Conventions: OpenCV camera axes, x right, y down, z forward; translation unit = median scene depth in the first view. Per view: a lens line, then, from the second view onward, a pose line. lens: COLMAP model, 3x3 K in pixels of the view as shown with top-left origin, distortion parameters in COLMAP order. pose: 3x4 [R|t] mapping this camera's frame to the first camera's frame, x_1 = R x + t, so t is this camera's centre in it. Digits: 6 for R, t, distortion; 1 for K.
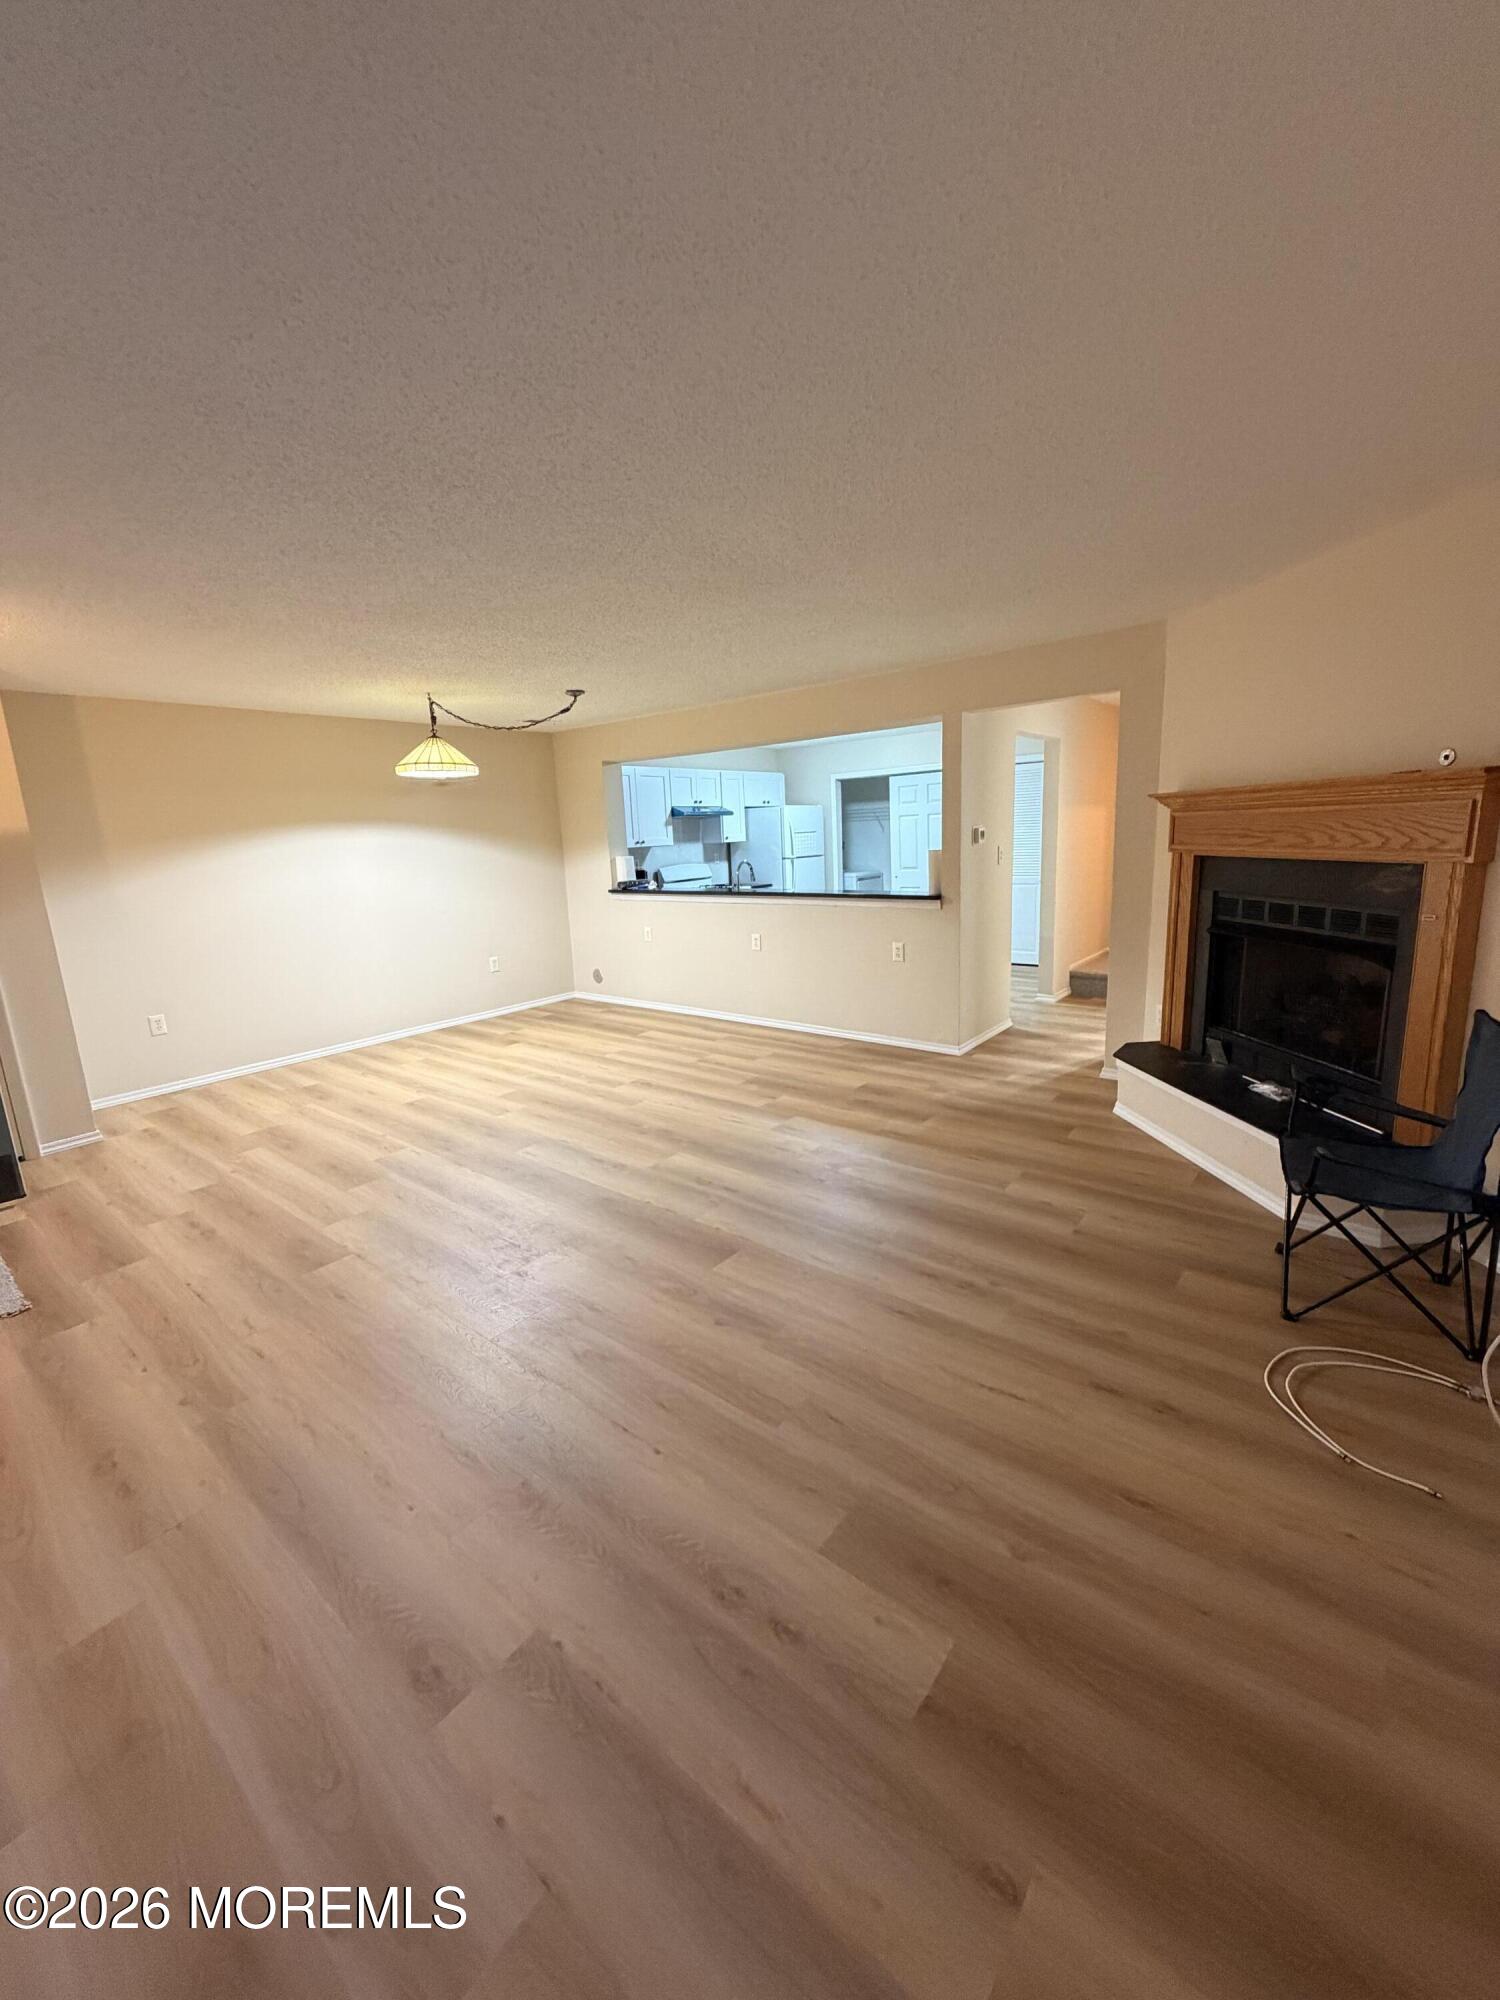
lens RADIAL K [[802.8, 0, 743.2], [0, 802.8, 995.1], [0, 0, 1]] dist [-0.000819, 0.000095]
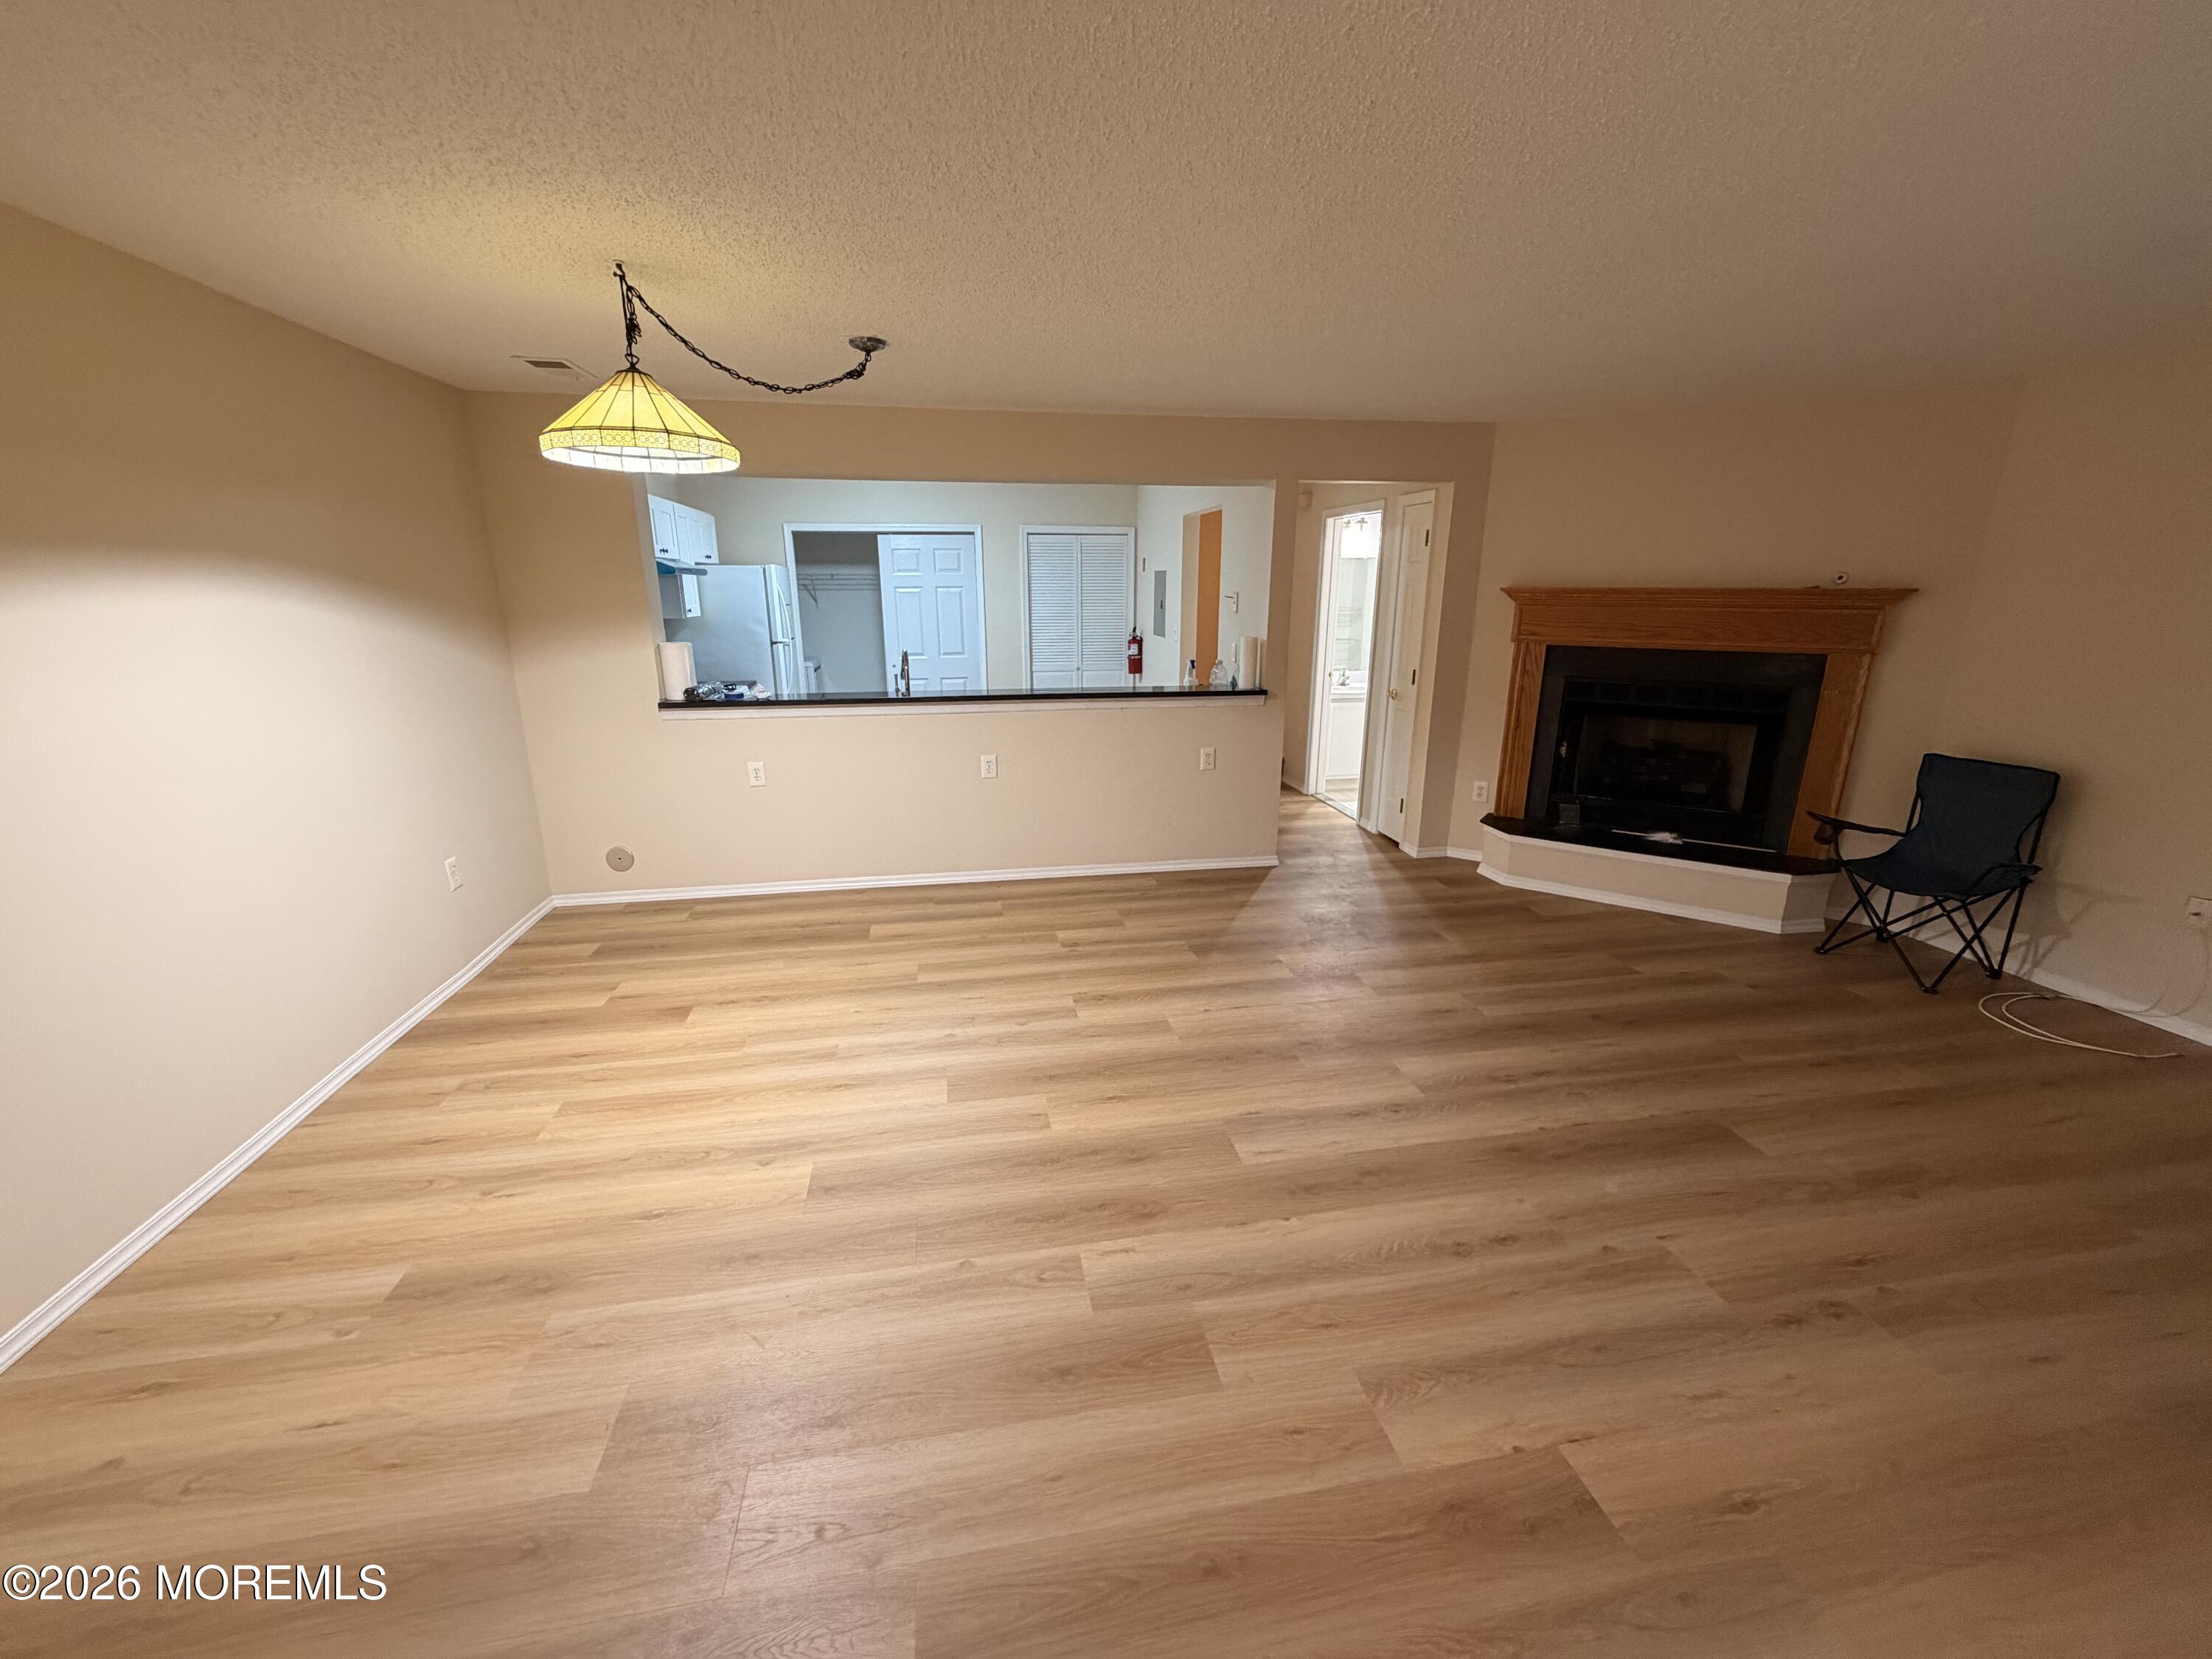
lens RADIAL K [[887.9, 0, 1102.6], [0, 887.9, 833.4], [0, 0, 1]] dist [-0.000819, 0.000095]
pose [[0.645807, -0.164529, 0.745563, -0.614422], [0.126290, 0.986074, 0.108211, -0.096207], [-0.752984, 0.024274, 0.657591, 0.498247]]
